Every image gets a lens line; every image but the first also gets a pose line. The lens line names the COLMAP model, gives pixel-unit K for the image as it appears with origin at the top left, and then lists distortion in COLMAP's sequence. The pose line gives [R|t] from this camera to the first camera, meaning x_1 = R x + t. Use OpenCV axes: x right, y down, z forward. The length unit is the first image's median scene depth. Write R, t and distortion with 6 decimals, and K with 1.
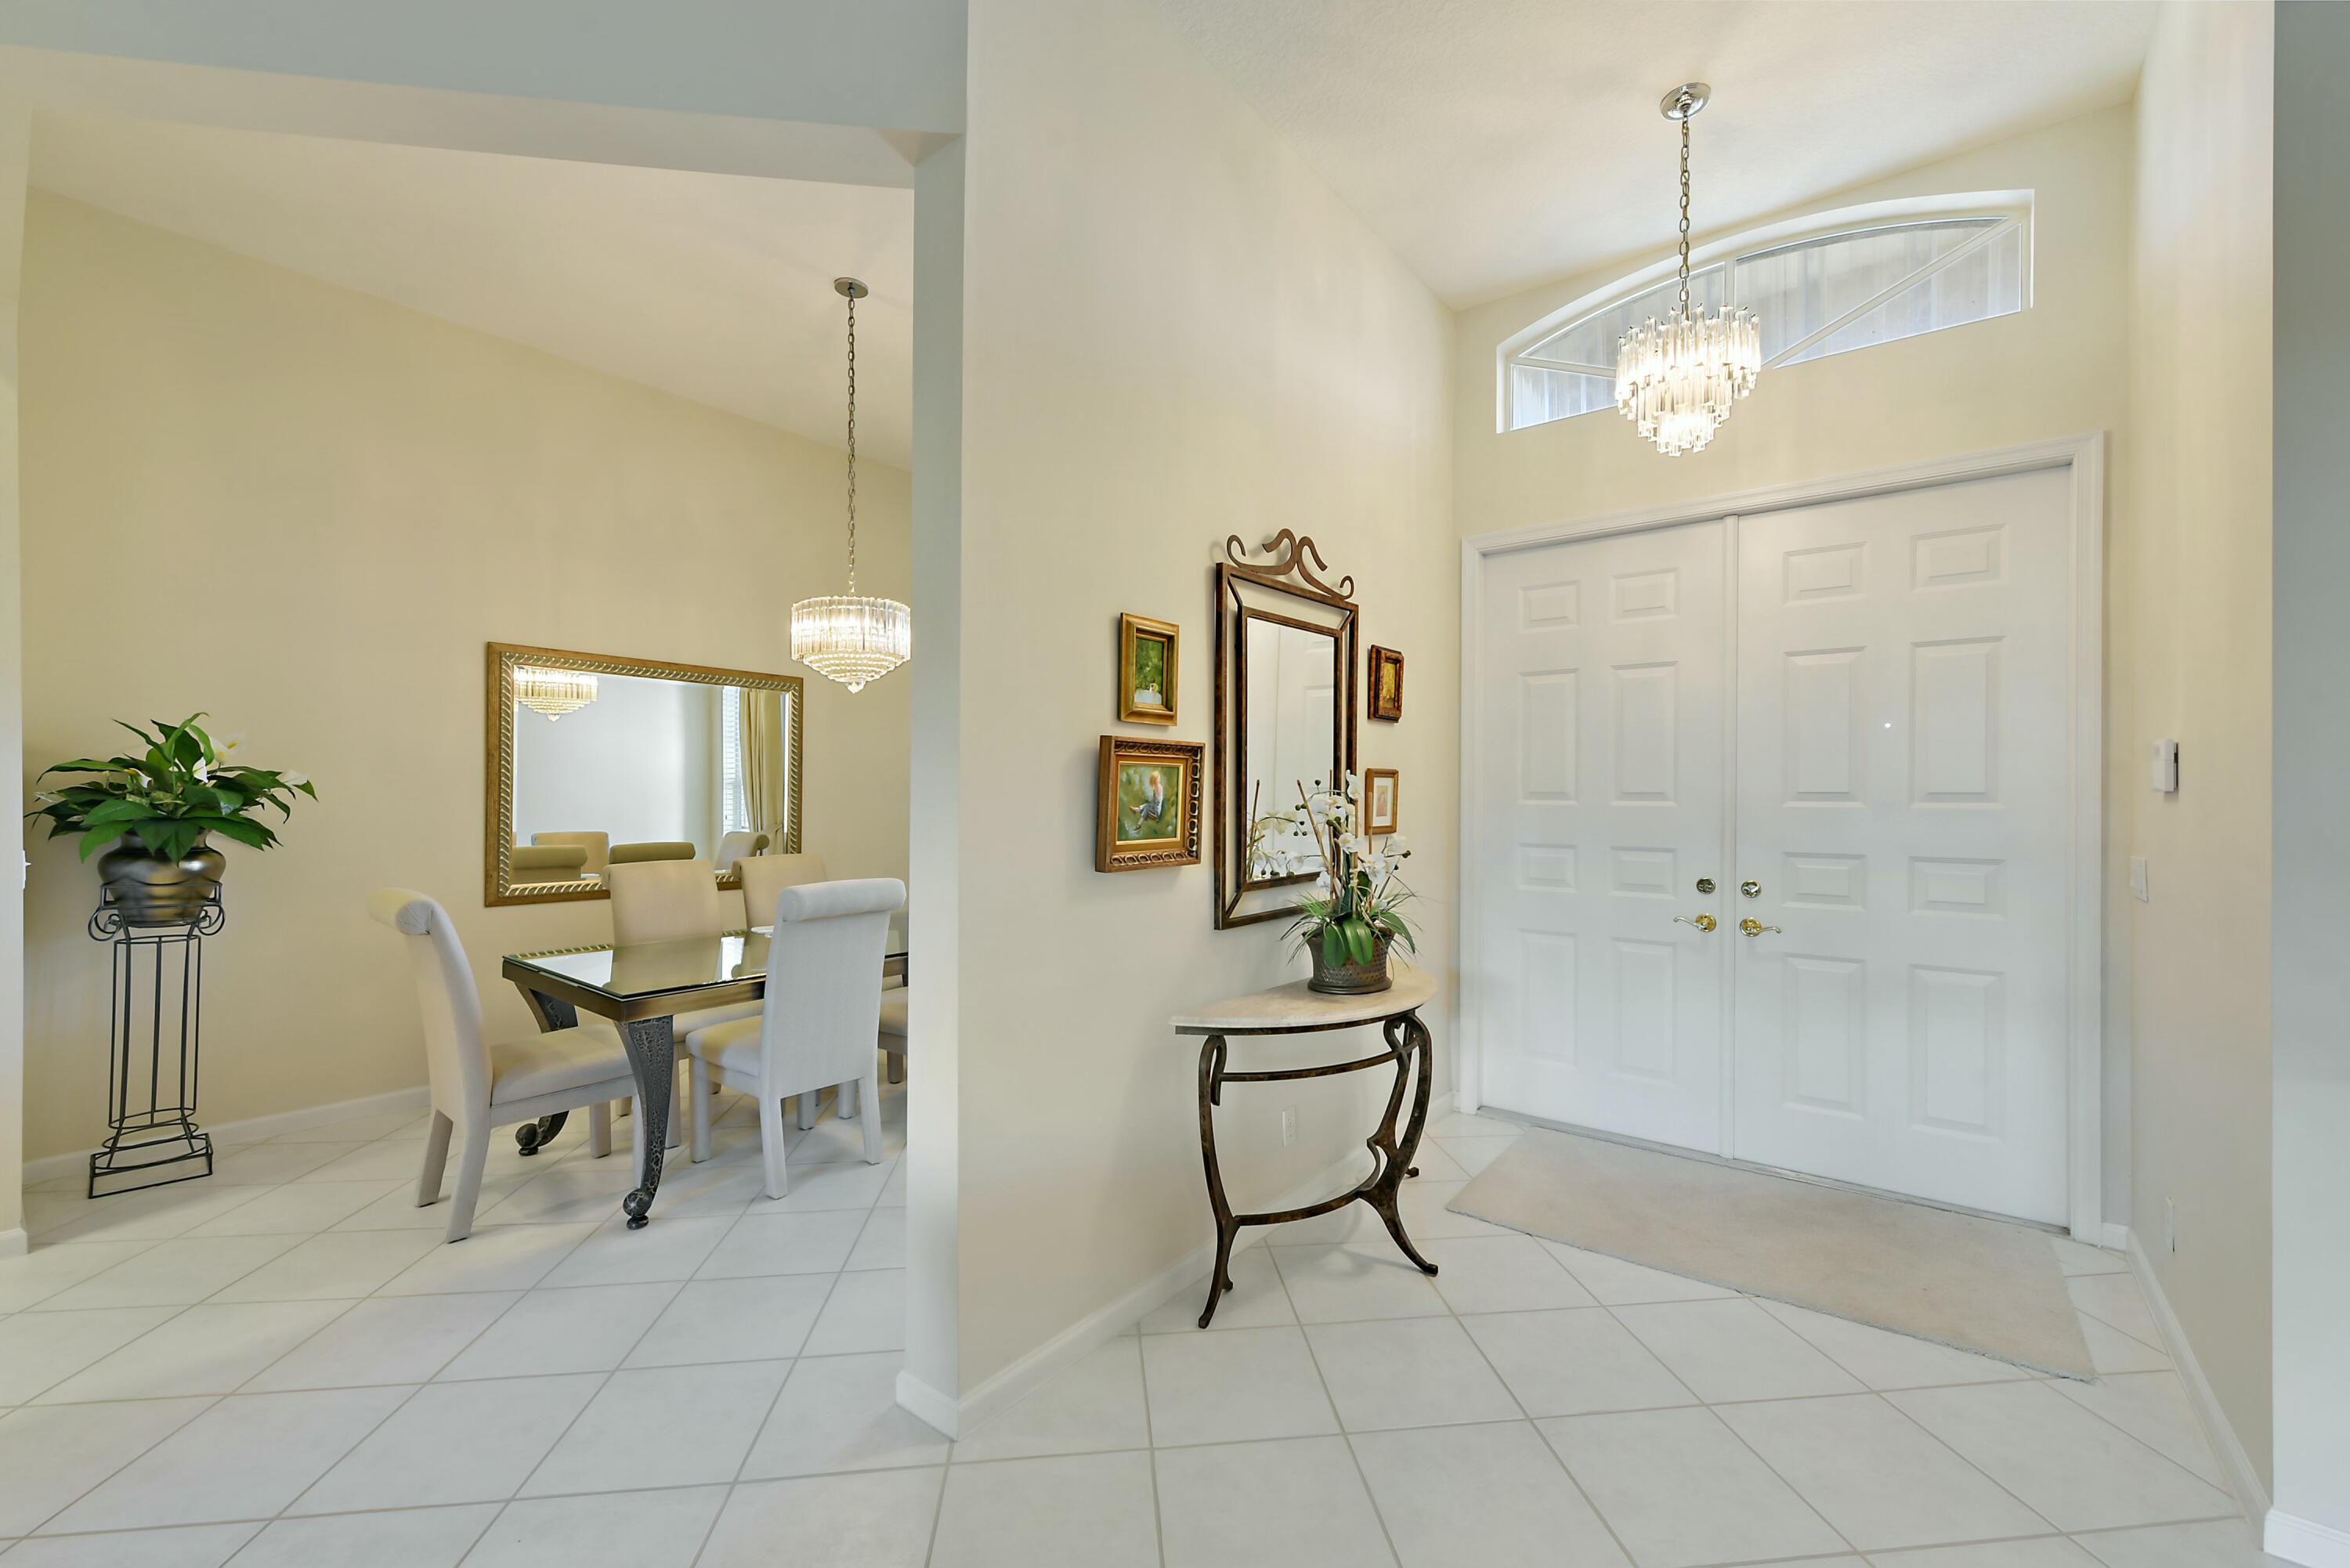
lens RADIAL K [[914.8, 0, 1182.4], [0, 914.8, 791.2], [0, 0, 1]] dist [-0.006920, 0.000794]
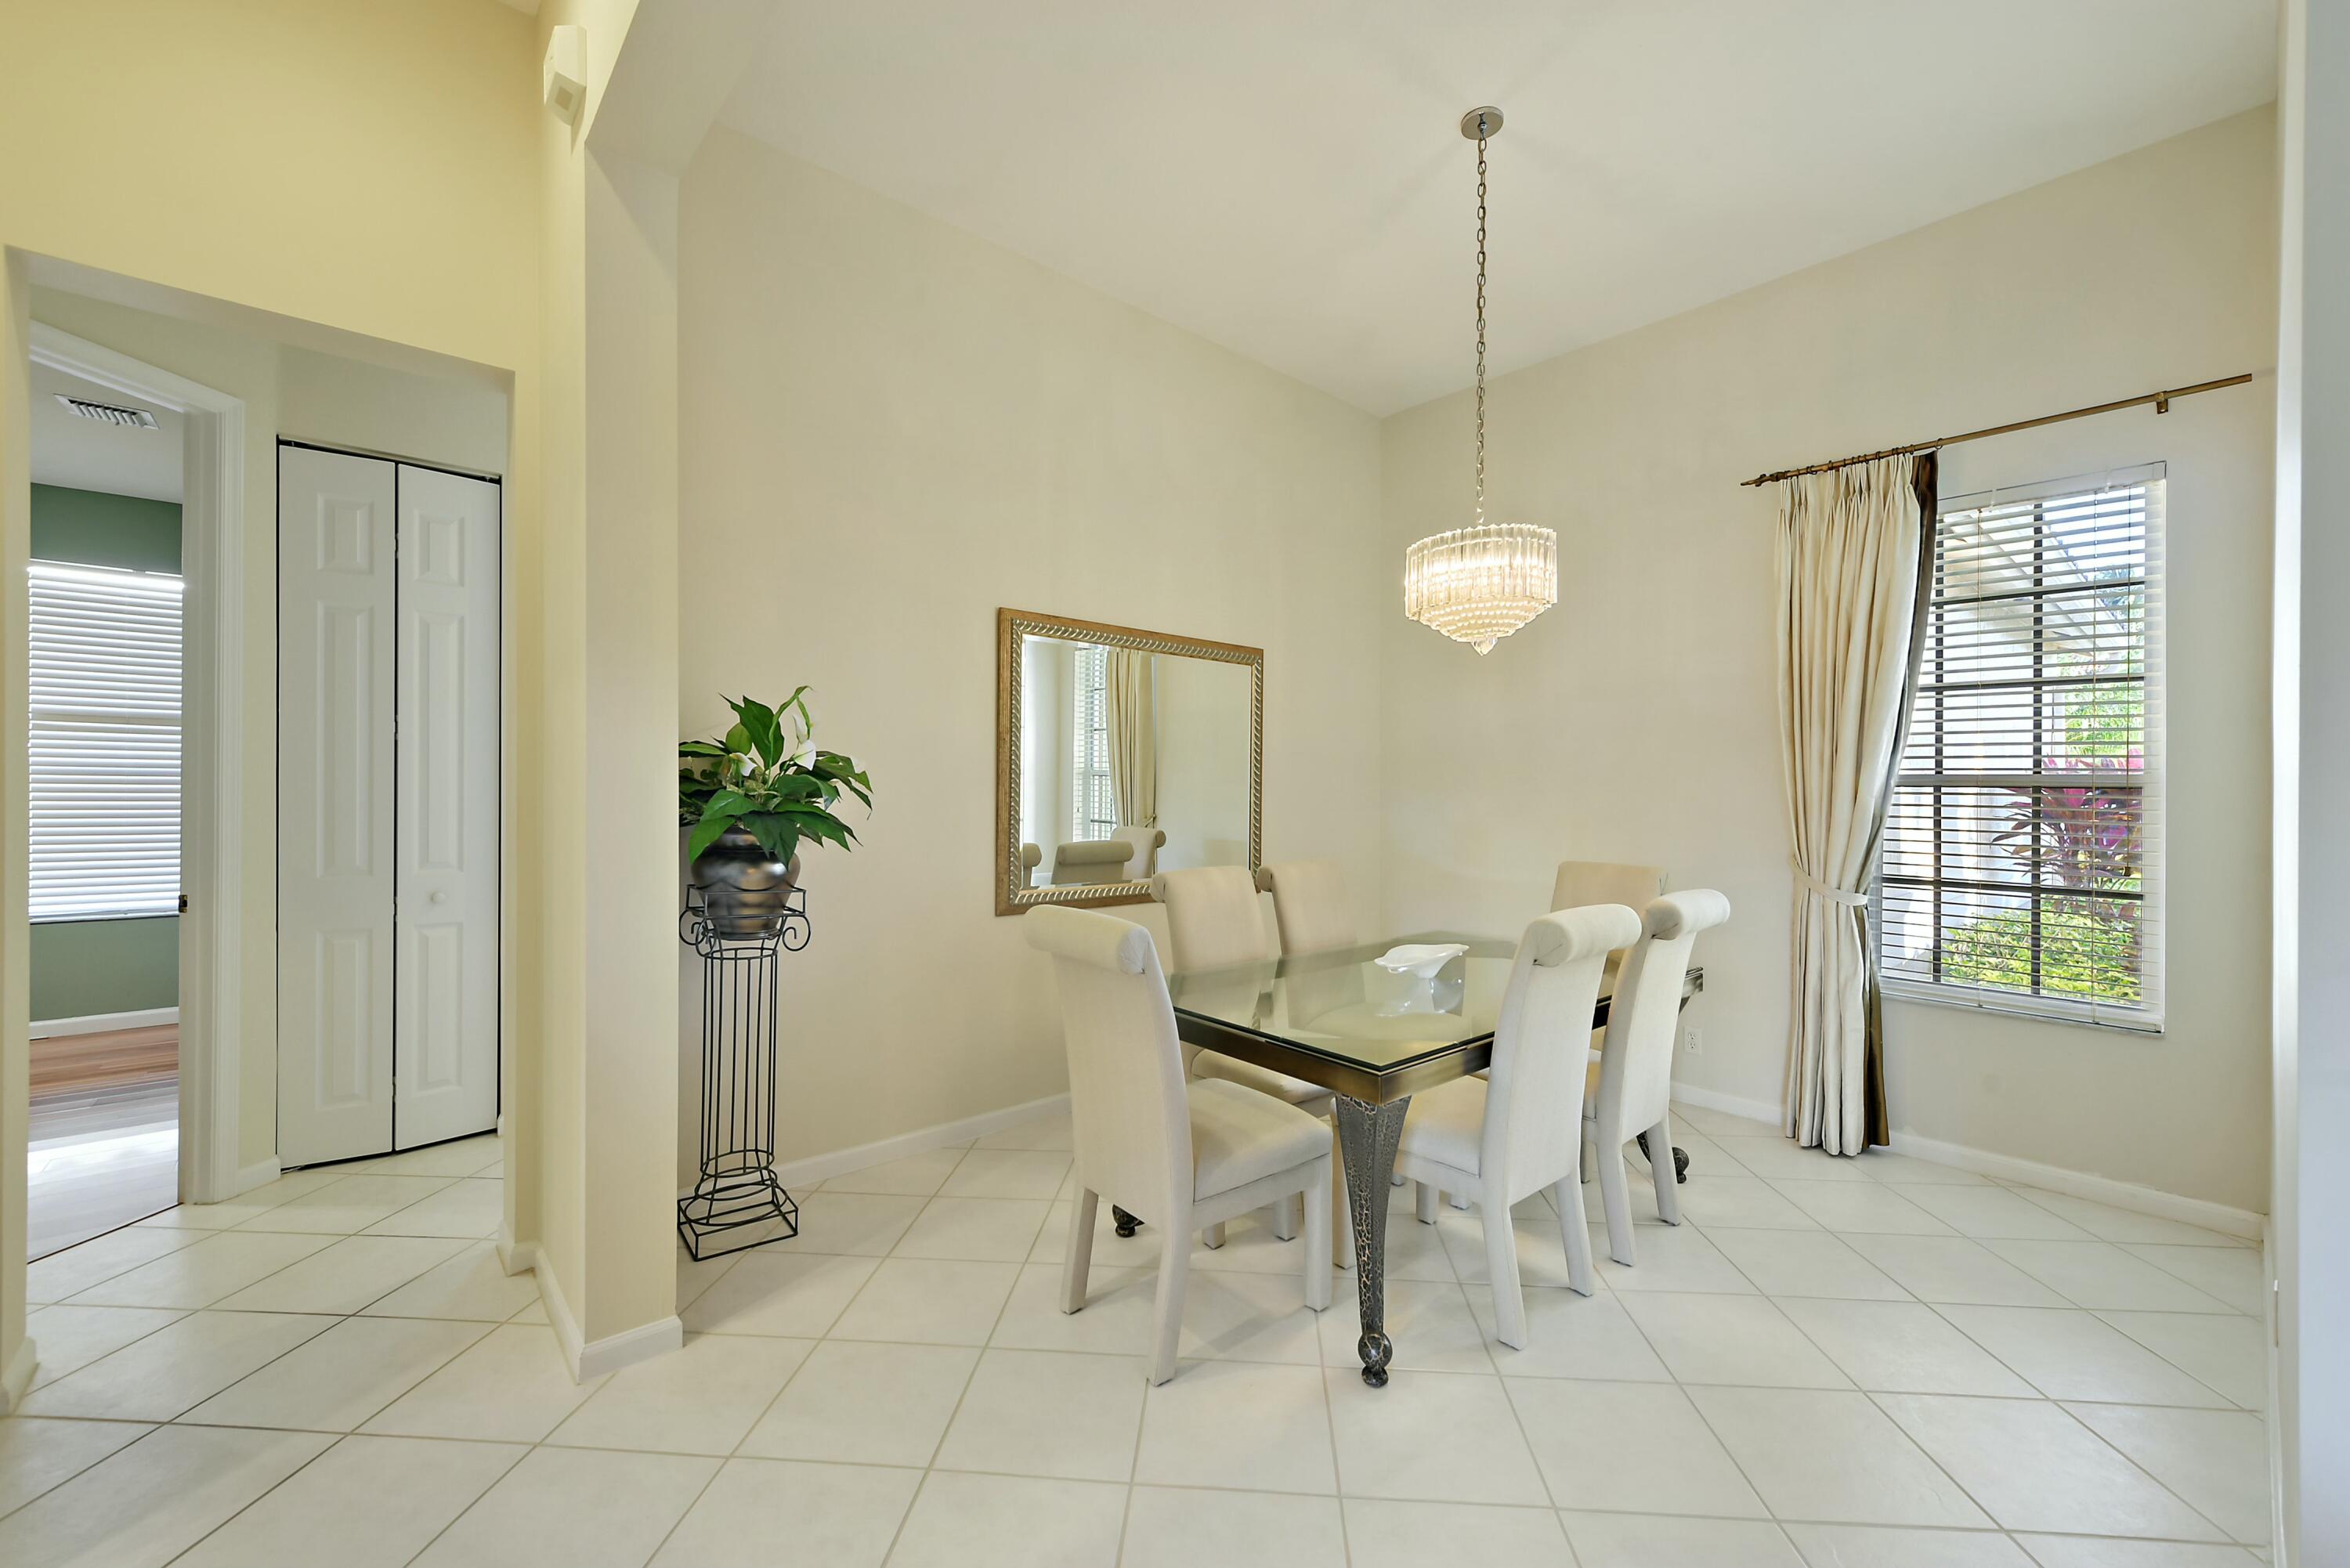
lens RADIAL K [[958.2, 0, 1168.0], [0, 958.2, 778.8], [0, 0, 1]] dist [0.006979, -0.000885]
pose [[0.979380, 0.002222, -0.202016, -0.539164], [-0.003344, 0.999981, -0.005210, 0.002097], [0.202000, 0.005779, 0.979368, 0.190615]]
